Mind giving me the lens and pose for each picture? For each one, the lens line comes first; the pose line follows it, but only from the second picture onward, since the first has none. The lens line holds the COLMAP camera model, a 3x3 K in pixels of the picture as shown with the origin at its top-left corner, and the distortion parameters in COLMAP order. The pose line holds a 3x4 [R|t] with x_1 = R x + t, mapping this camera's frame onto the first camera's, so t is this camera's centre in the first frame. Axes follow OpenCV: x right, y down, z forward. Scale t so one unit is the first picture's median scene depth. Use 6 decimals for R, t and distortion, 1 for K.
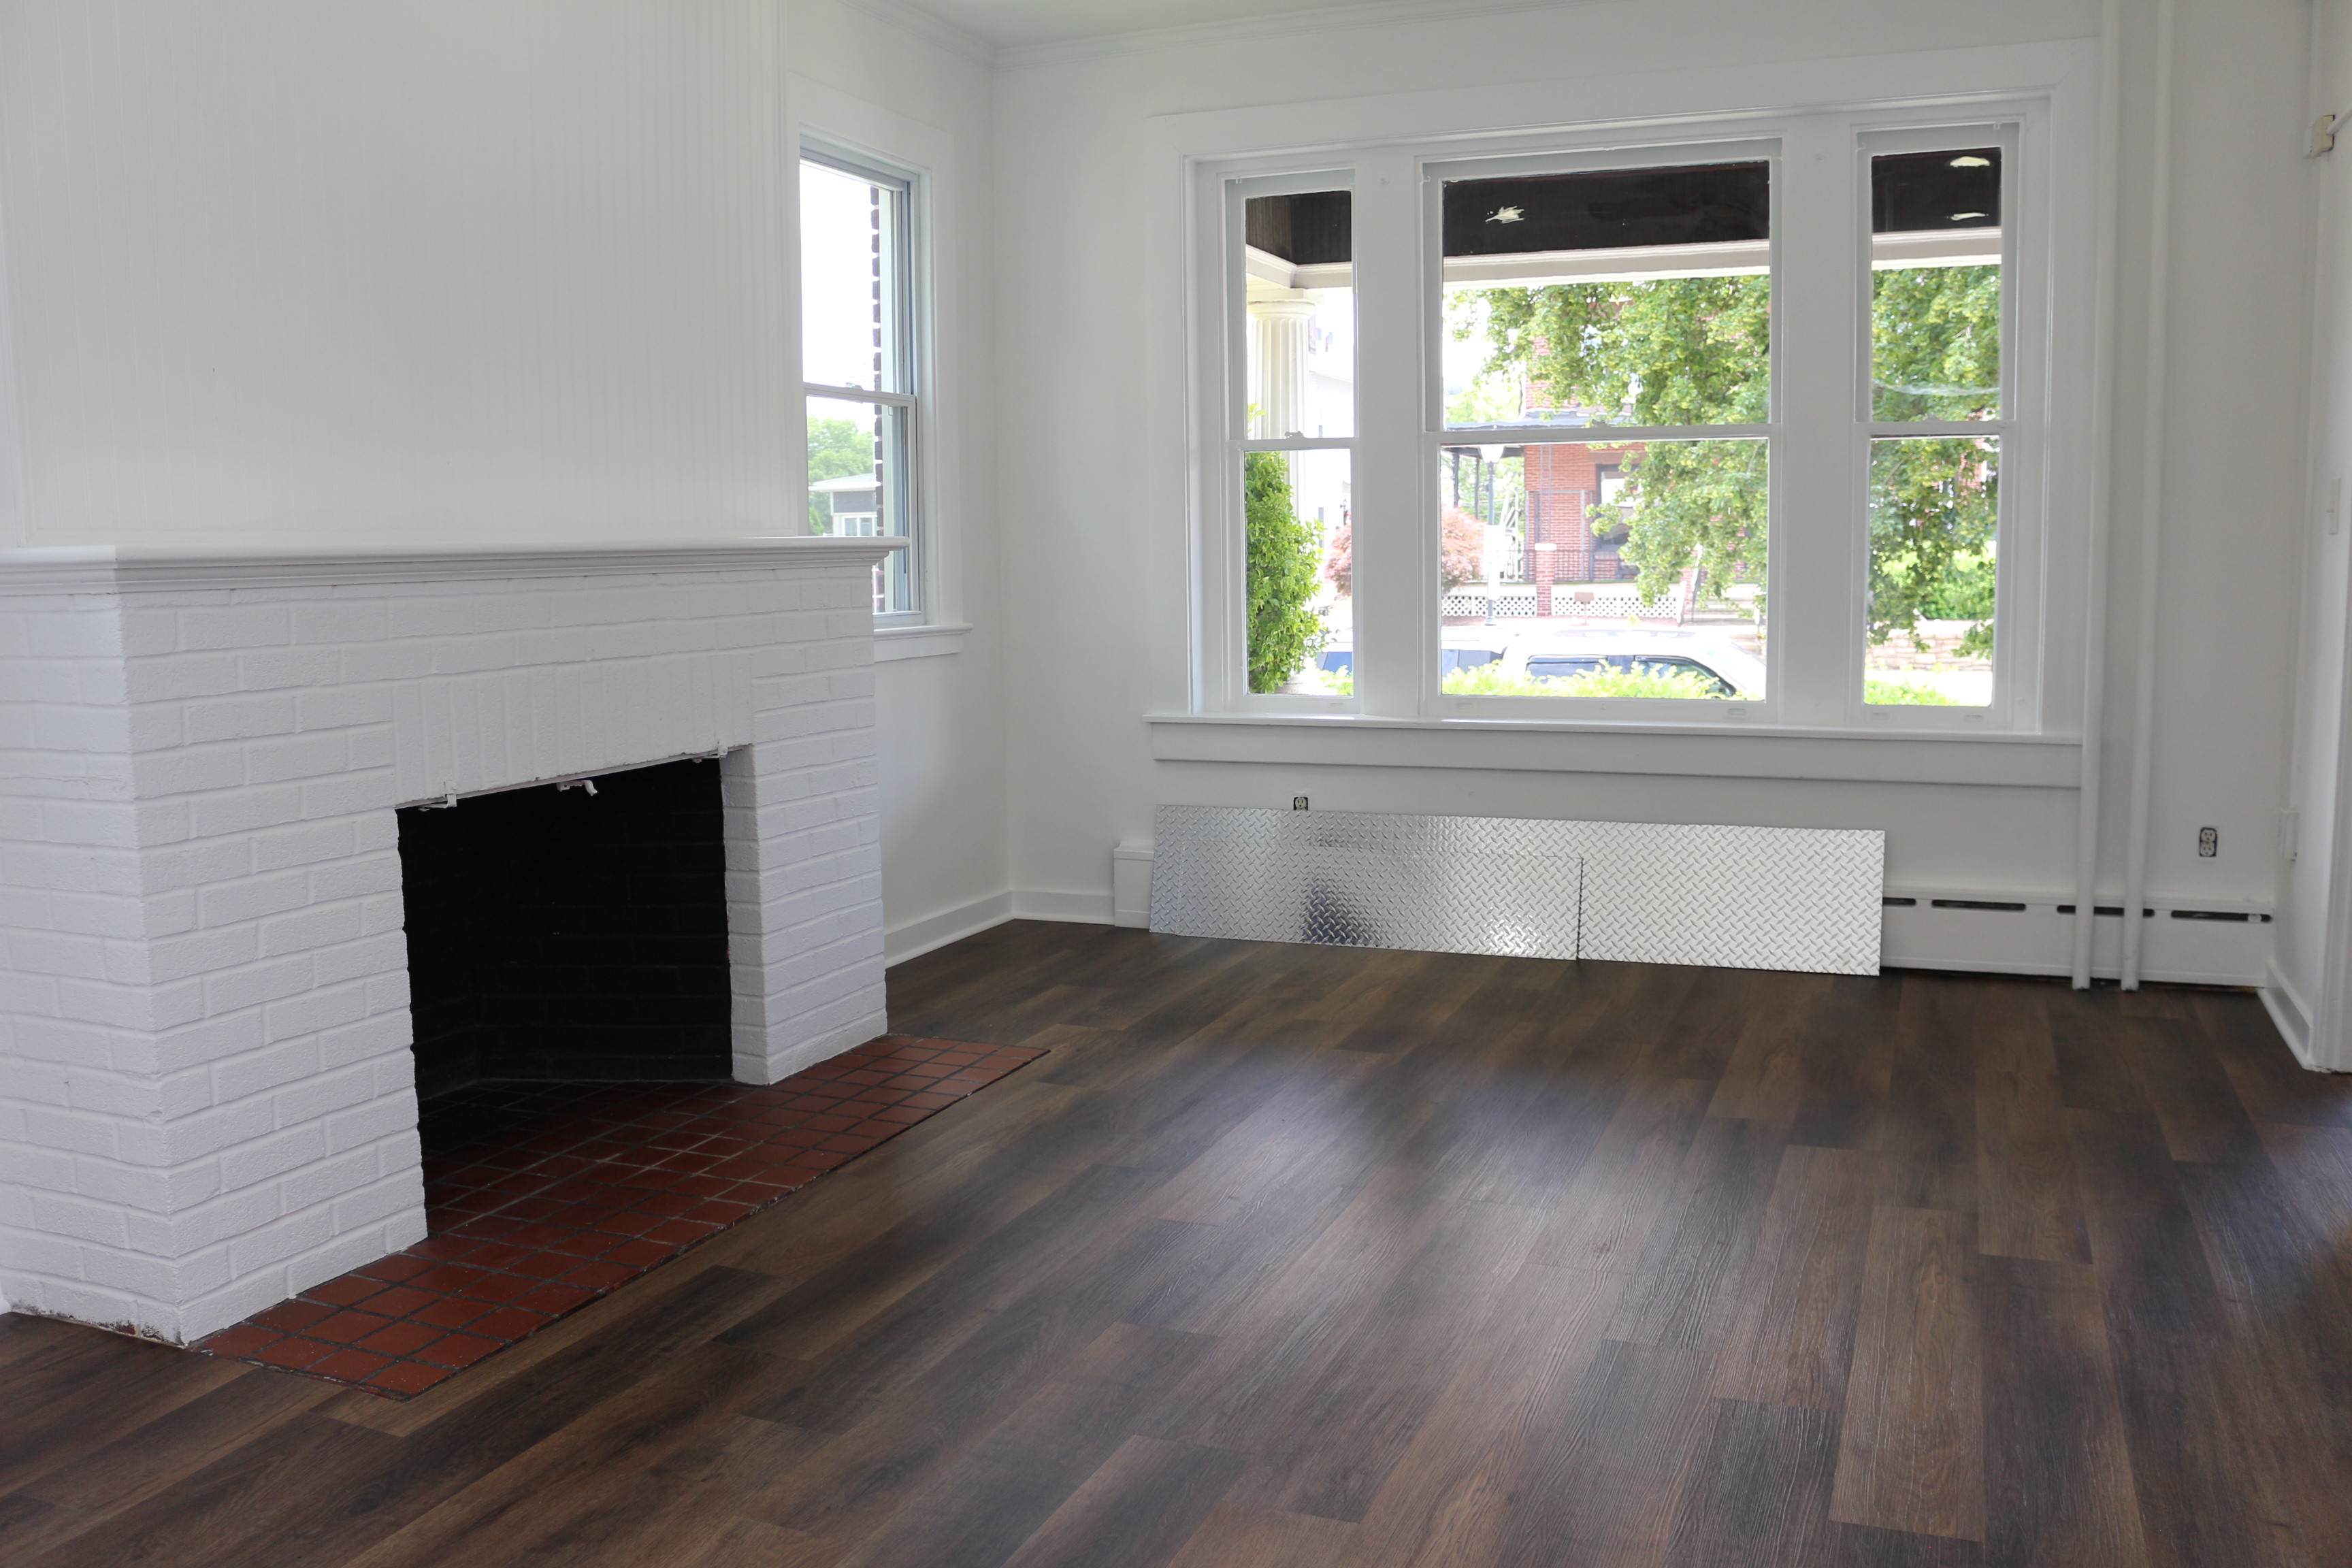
lens RADIAL K [[1938.2, 0, 1181.8], [0, 1938.2, 796.8], [0, 0, 1]] dist [-0.157174, 0.126366]
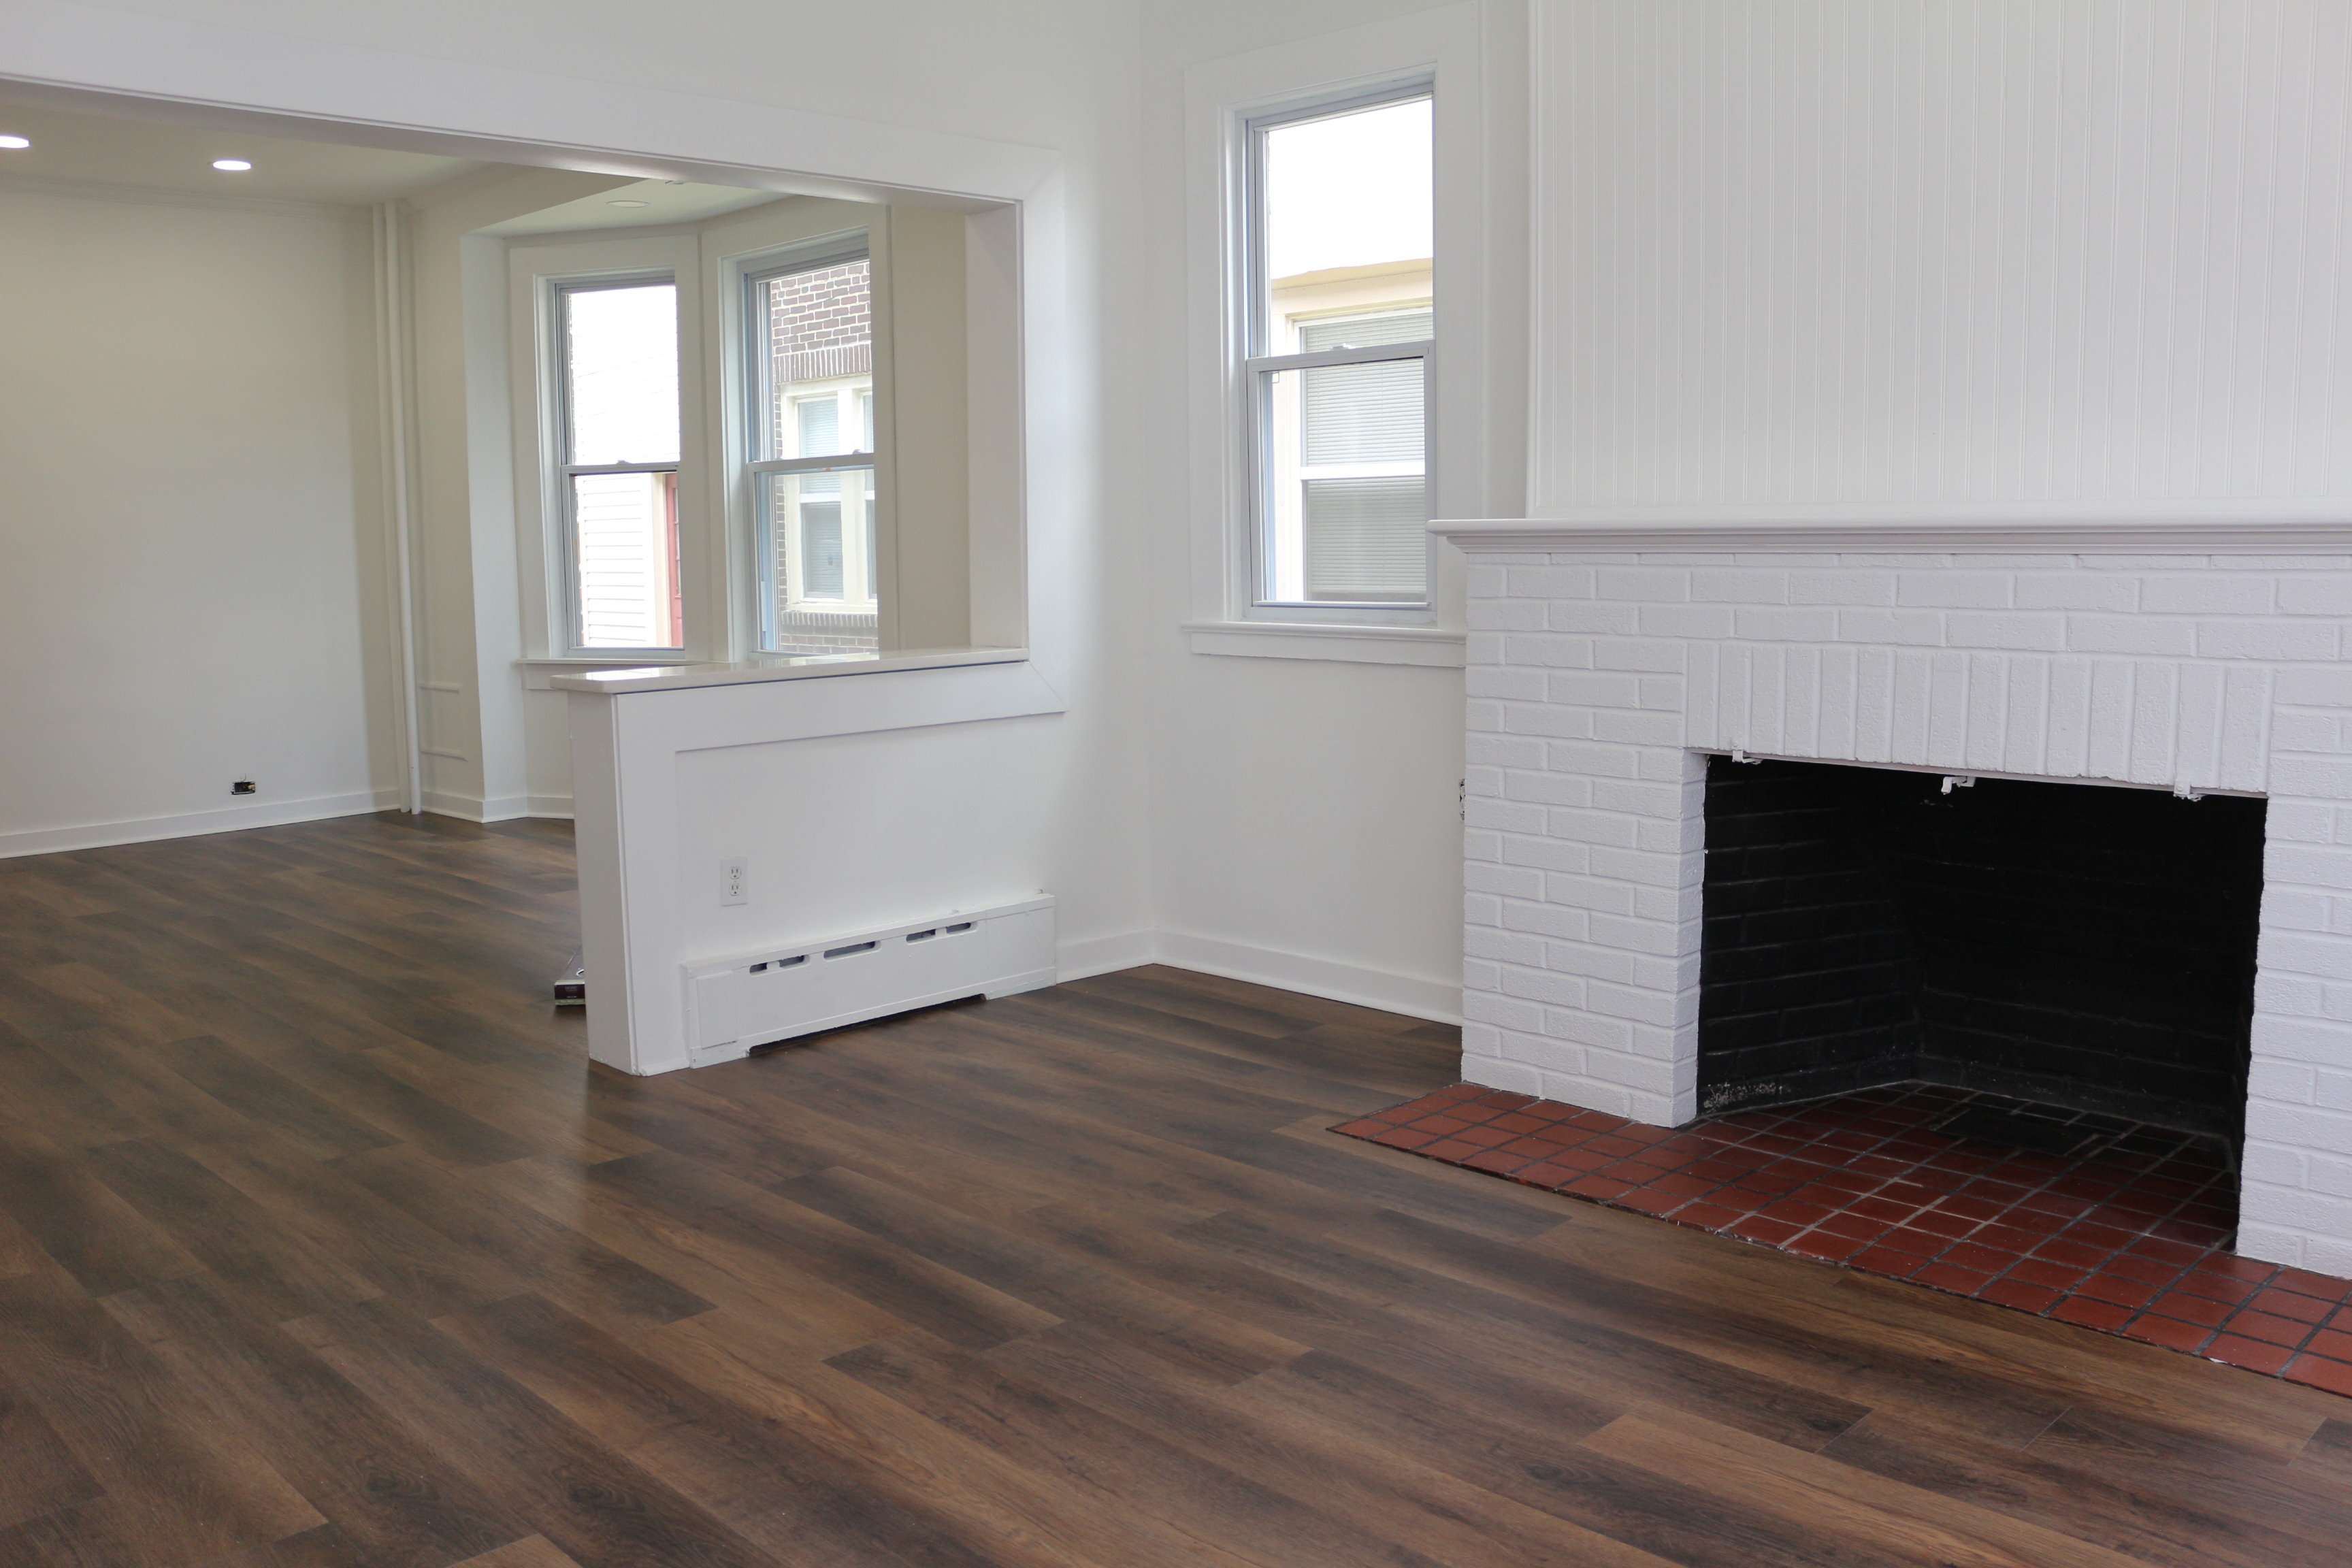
lens RADIAL K [[1938.2, 0, 1181.8], [0, 1938.2, 796.8], [0, 0, 1]] dist [-0.157174, 0.126366]
pose [[-0.393552, 0.138661, -0.908785, 0.481784], [-0.098785, 0.976457, 0.191765, -0.100601], [0.913979, 0.165244, -0.370589, 0.733447]]
